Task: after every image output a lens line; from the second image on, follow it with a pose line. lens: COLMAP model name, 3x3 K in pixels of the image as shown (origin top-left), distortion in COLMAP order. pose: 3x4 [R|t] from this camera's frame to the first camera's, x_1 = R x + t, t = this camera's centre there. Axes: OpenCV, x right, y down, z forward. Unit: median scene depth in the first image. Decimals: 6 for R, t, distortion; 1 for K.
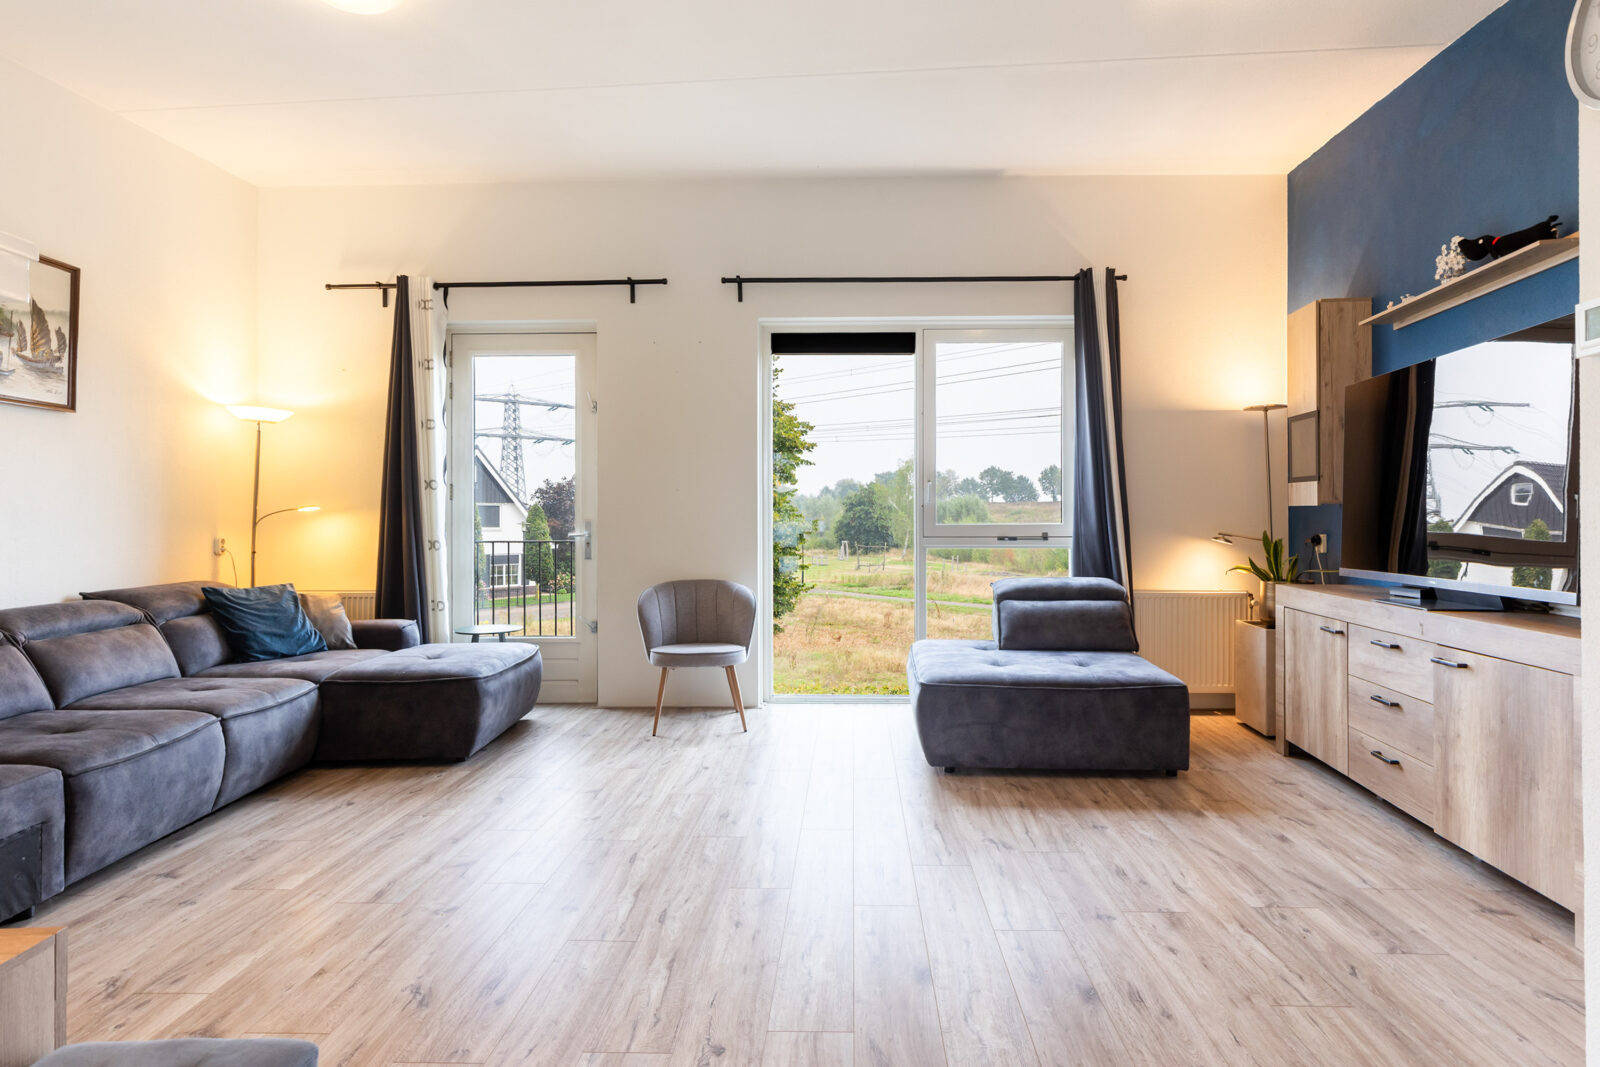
lens RADIAL K [[897.3, 0, 832.1], [0, 897.3, 516.6], [0, 0, 1]] dist [-0.000169, 0.000316]
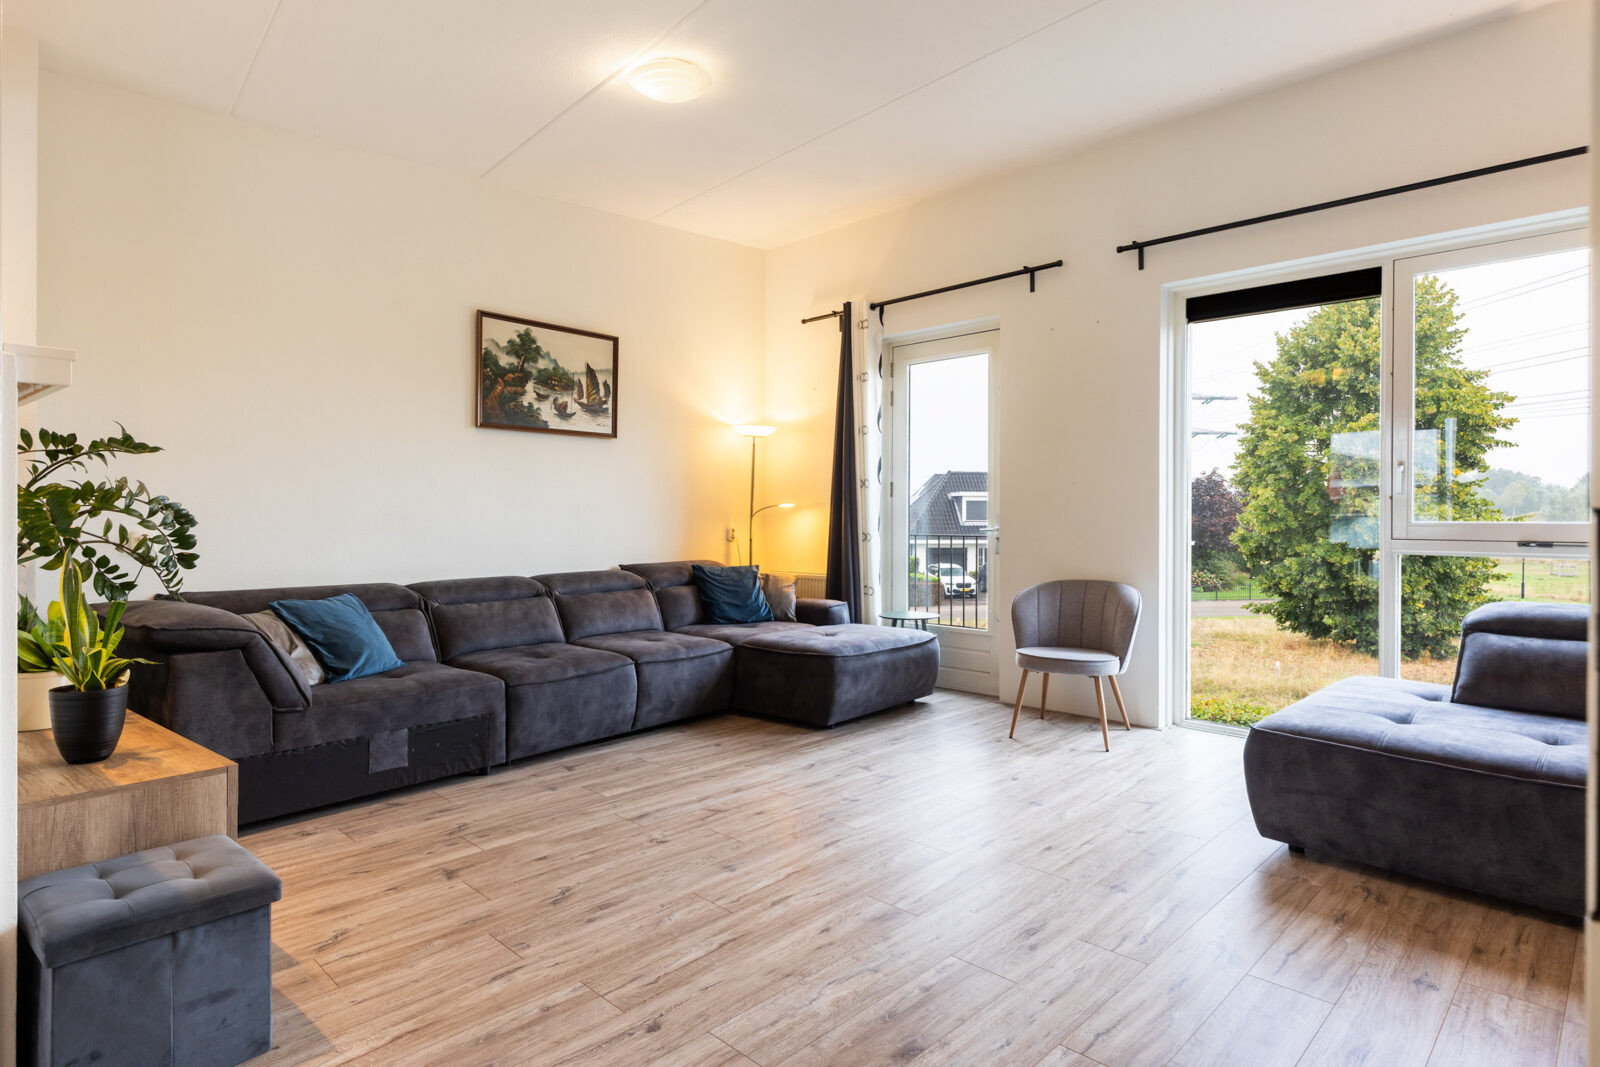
lens RADIAL K [[875.3, 0, 808.9], [0, 875.3, 520.1], [0, 0, 1]] dist [0.003045, -0.003390]
pose [[0.732166, 0.006382, -0.681096, 0.290841], [-0.000724, 0.999963, 0.008591, 0.001211], [0.681125, -0.005796, 0.732144, 0.164502]]
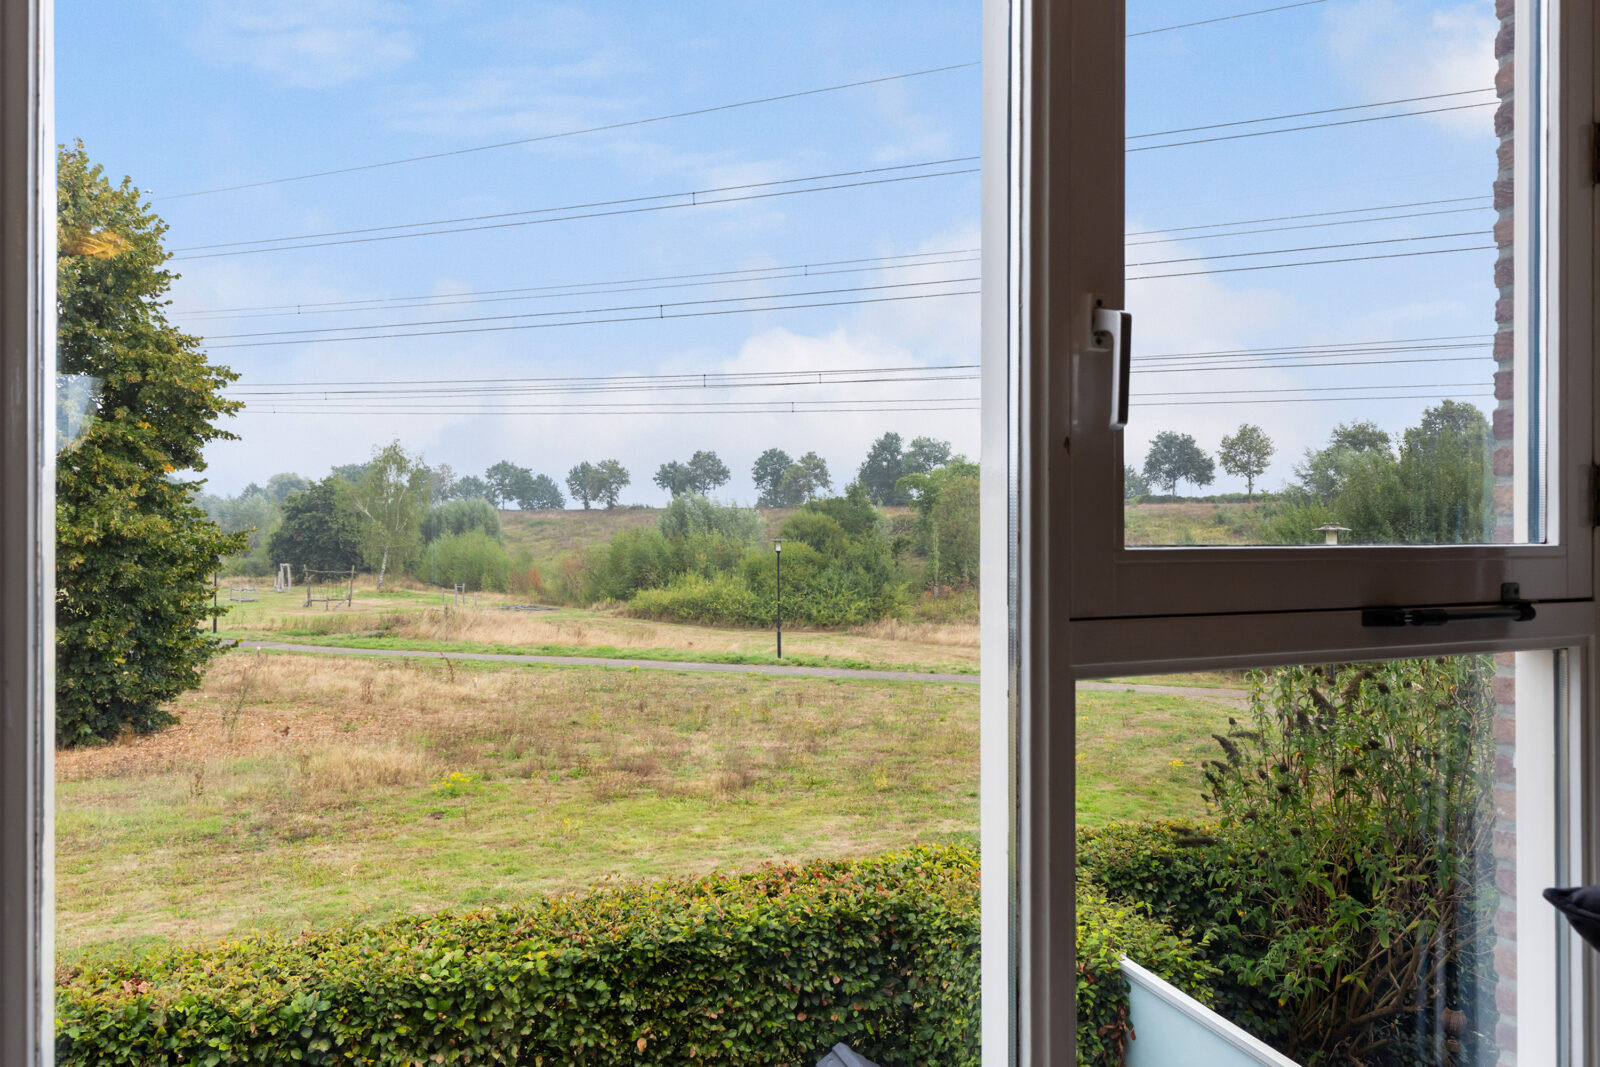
lens RADIAL K [[1099.7, 0, 803.0], [0, 1099.7, 531.7], [0, 0, 1]] dist [0.001461, 0.001813]
pose [[0.896229, 0.003184, 0.443580, -0.049803], [-0.004059, 0.999991, 0.001023, 0.007748], [-0.443573, -0.002718, 0.896234, 1.081752]]
